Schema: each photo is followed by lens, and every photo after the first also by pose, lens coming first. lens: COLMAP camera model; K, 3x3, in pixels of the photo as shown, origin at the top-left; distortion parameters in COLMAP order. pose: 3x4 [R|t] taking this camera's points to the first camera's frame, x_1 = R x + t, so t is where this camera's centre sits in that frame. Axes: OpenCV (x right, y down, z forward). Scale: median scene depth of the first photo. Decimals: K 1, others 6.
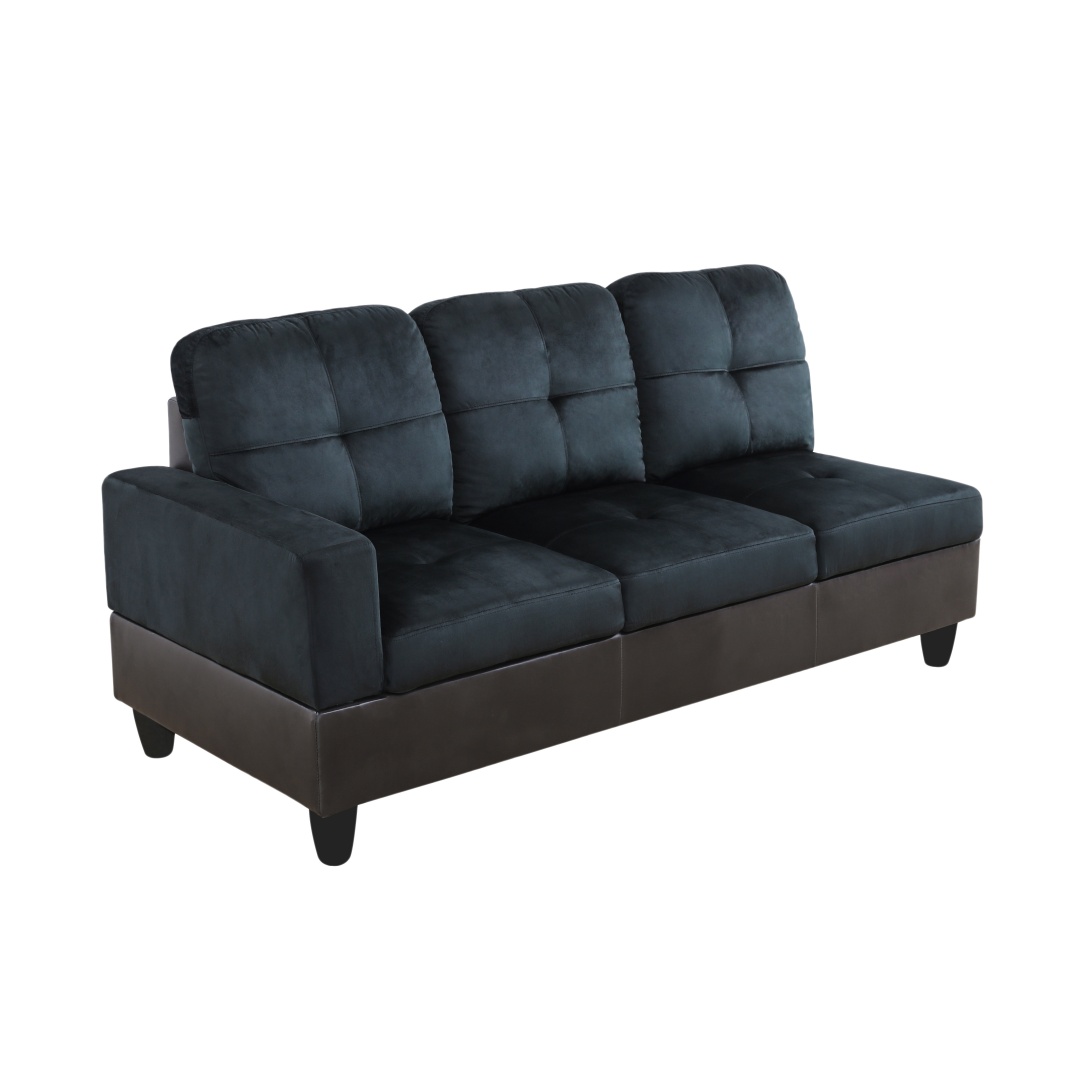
lens RADIAL K [[1823.6, 0, 543.1], [0, 1823.6, 541.4], [0, 0, 1]] dist [-0.124740, 0.000000]
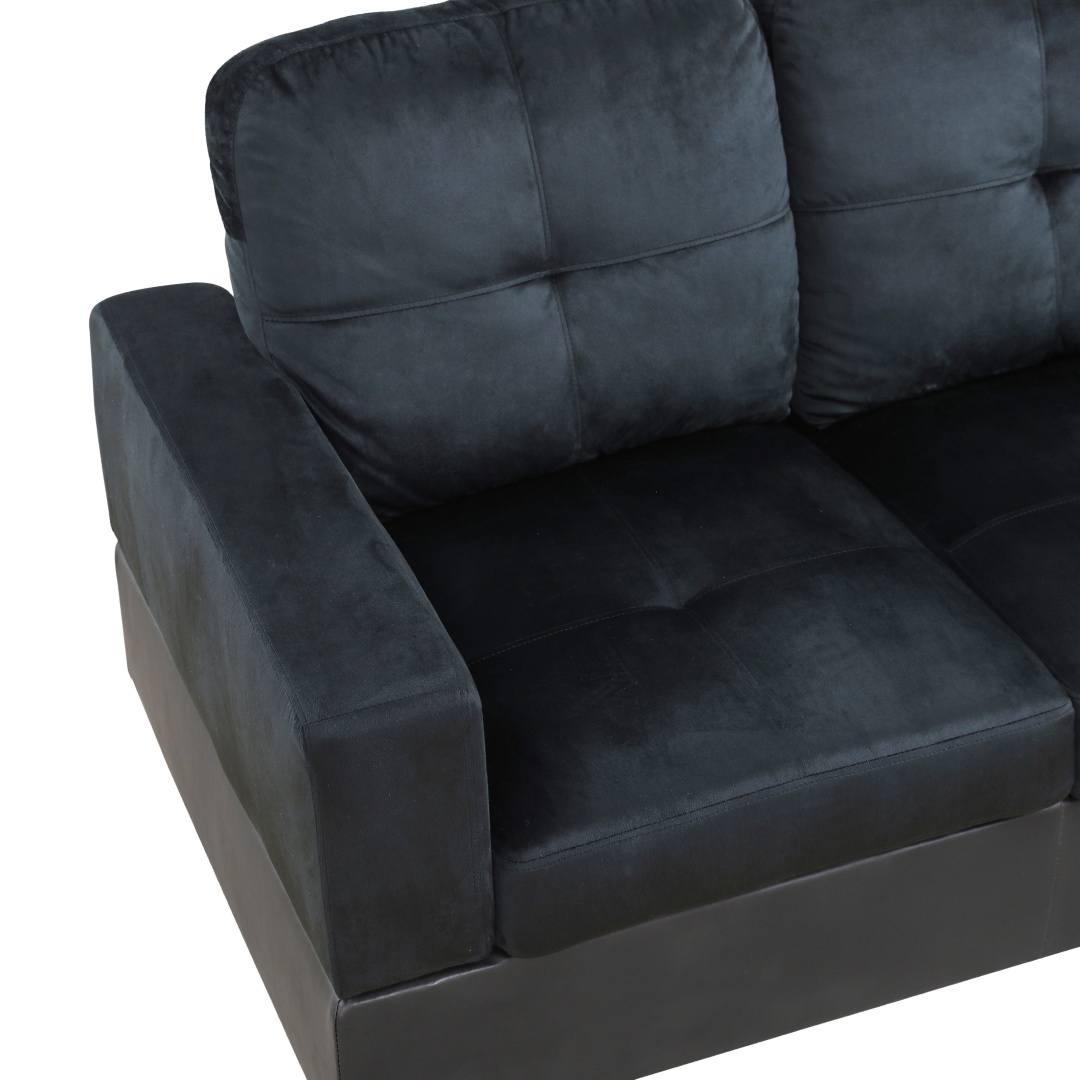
lens RADIAL K [[2553.1, 0, 537.5], [0, 2553.1, 538.7], [0, 0, 1]] dist [0.134110, 0.000000]
pose [[0.958575, 0.144438, -0.245501, 0.061134], [-0.072103, 0.956869, 0.281430, -0.178617], [0.275562, -0.252071, 0.927645, 0.341847]]
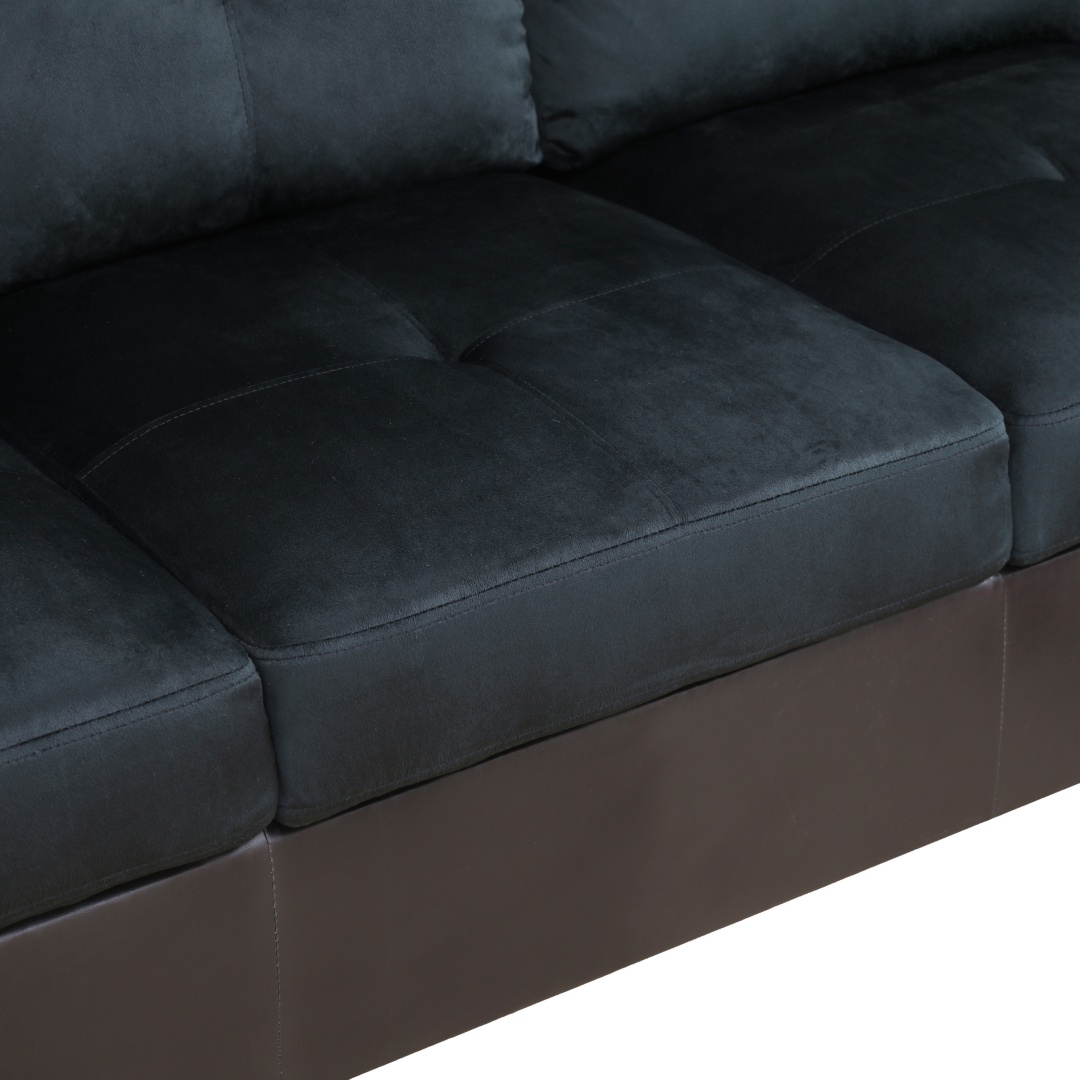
lens RADIAL K [[3135.9, 0, 536.1], [0, 3135.9, 541.4], [0, 0, 1]] dist [0.280012, 0.000000]
pose [[0.996973, 0.031686, -0.071001, 0.111437], [-0.017064, 0.980096, 0.197791, -0.089299], [0.075855, -0.195980, 0.977670, 0.487720]]
